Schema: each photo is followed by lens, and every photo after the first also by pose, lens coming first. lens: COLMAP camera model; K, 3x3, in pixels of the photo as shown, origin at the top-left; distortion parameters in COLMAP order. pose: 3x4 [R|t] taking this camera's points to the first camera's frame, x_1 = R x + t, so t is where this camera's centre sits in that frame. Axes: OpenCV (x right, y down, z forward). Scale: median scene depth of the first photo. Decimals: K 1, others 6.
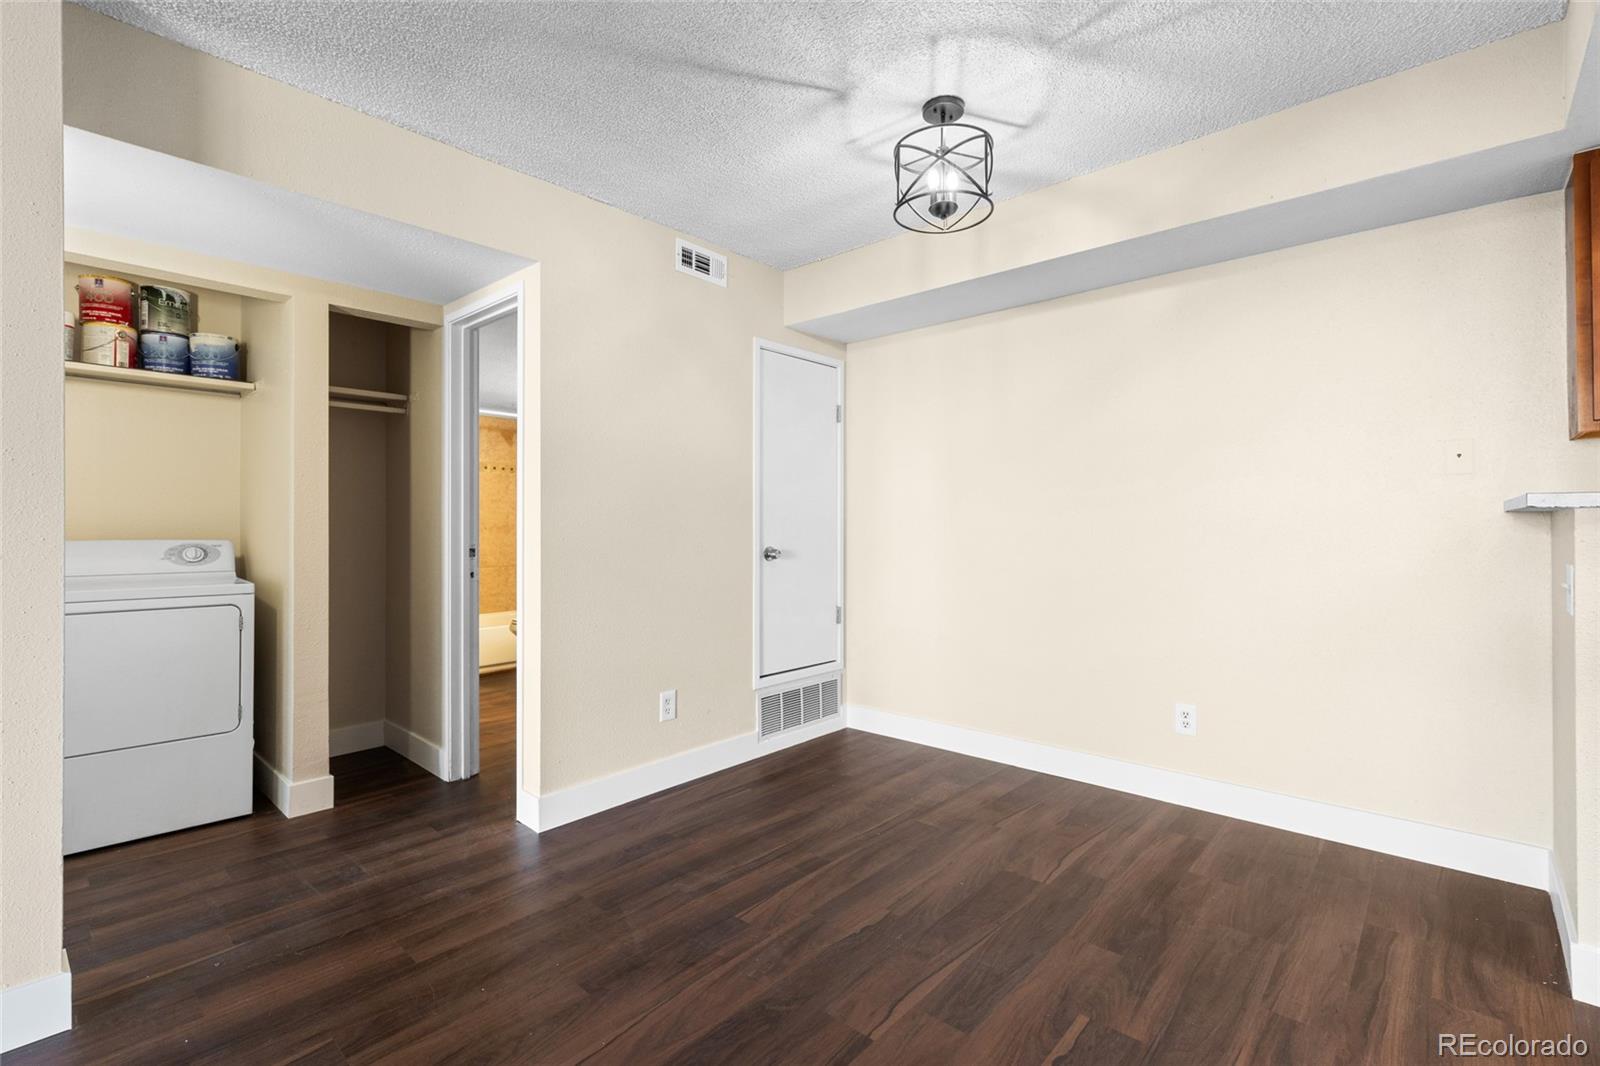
lens RADIAL K [[726.7, 0, 783.6], [0, 726.7, 529.2], [0, 0, 1]] dist [-0.000696, 0.000403]
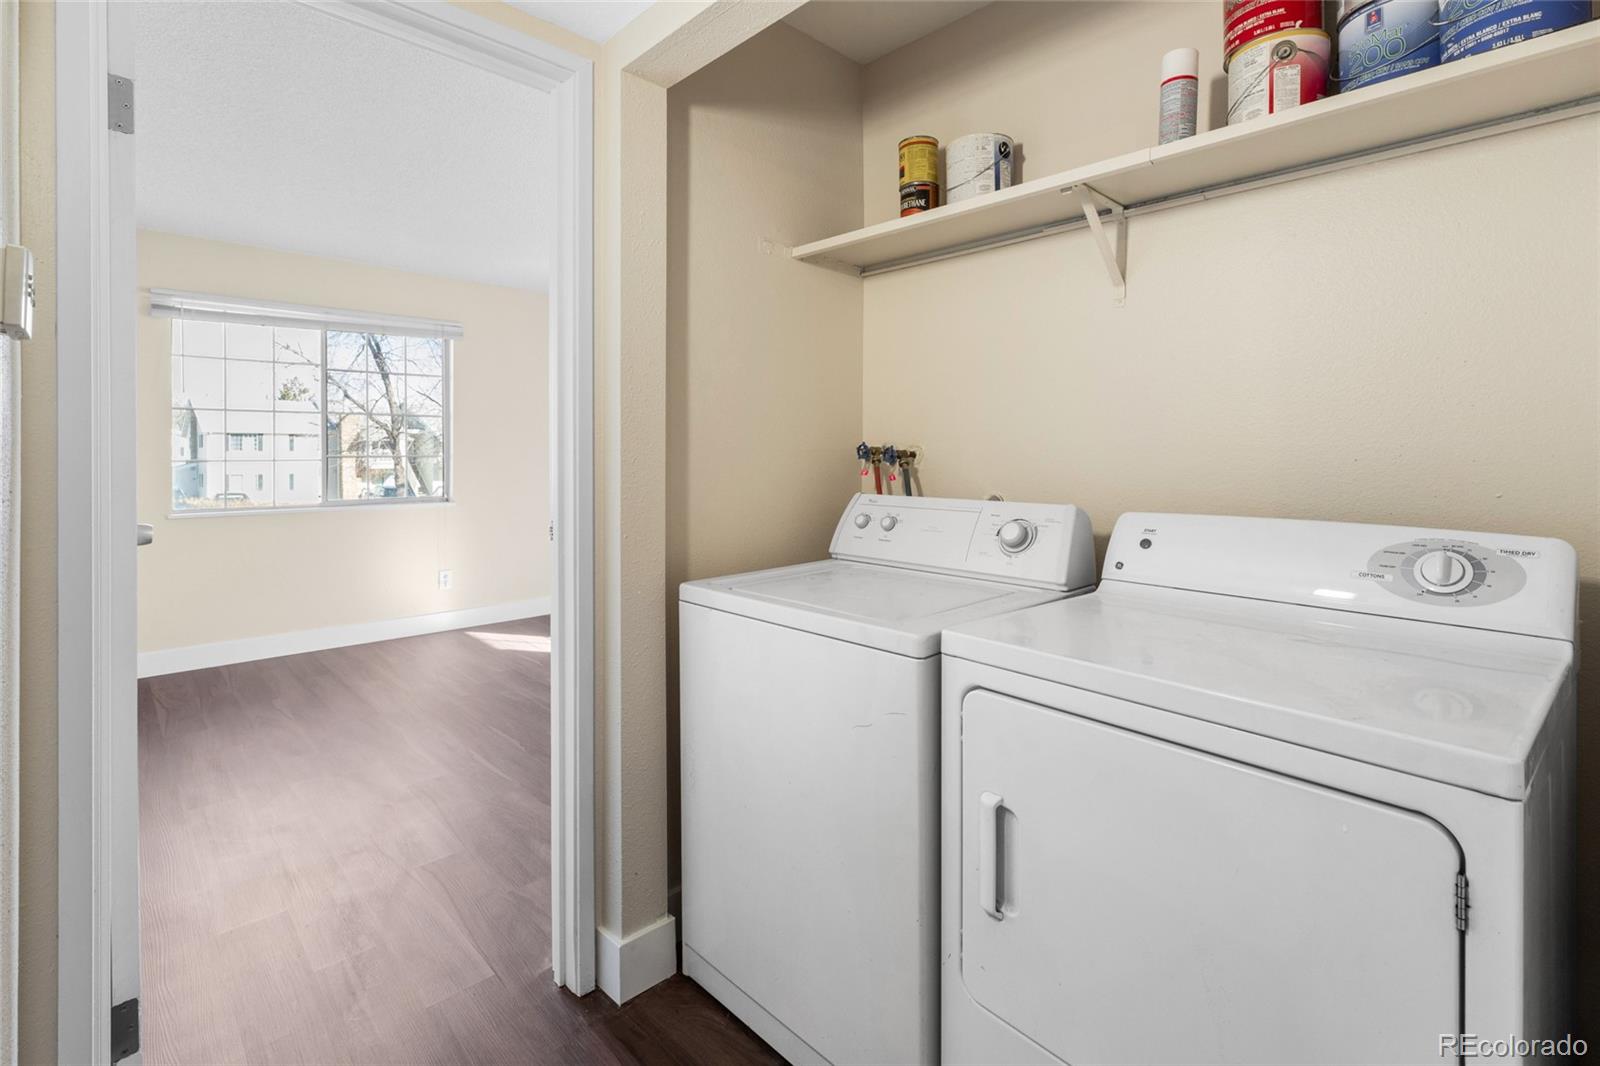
lens RADIAL K [[726.7, 0, 803.3], [0, 726.7, 463.7], [0, 0, 1]] dist [-0.000696, 0.000403]
pose [[-0.064664, 0.004770, -0.997896, -0.445849], [0.004230, 0.999981, 0.004506, -0.021947], [0.997898, -0.003930, -0.064683, 0.725782]]
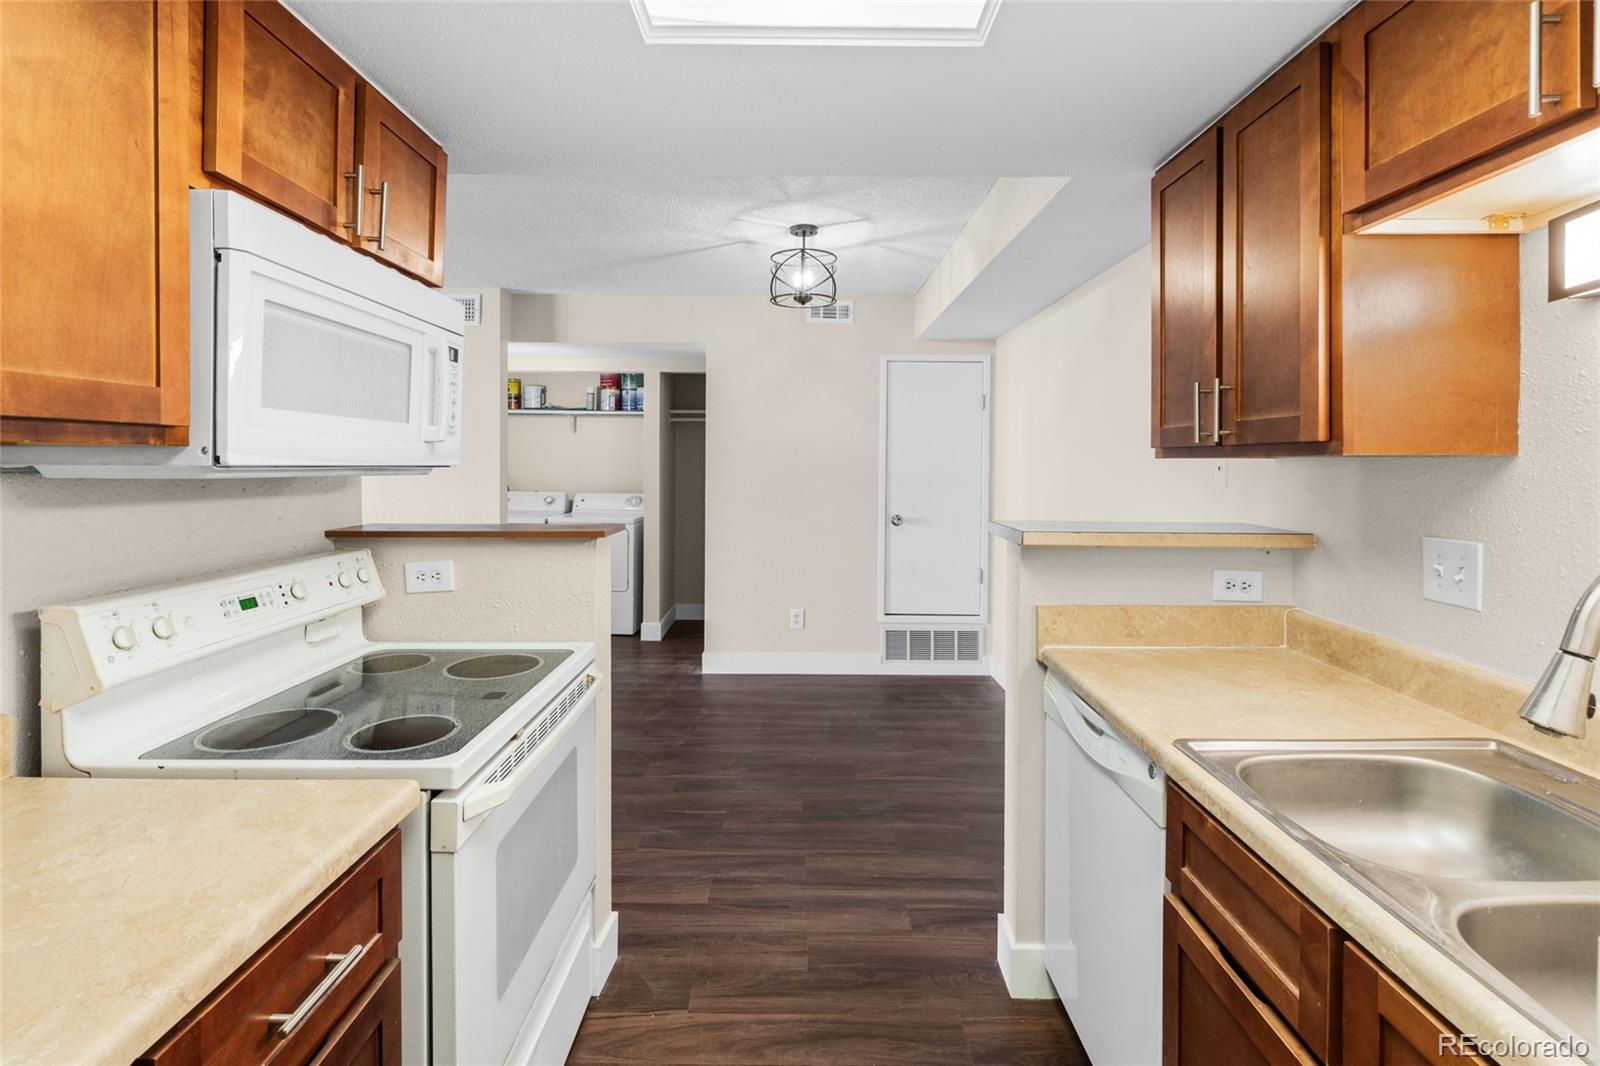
lens RADIAL K [[726.7, 0, 783.6], [0, 726.7, 492.4], [0, 0, 1]] dist [-0.000696, 0.000403]
pose [[0.664148, 0.039895, -0.746536, 0.942847], [-0.009892, 0.998957, 0.044585, -0.084255], [0.747536, -0.022226, 0.663849, -0.007607]]
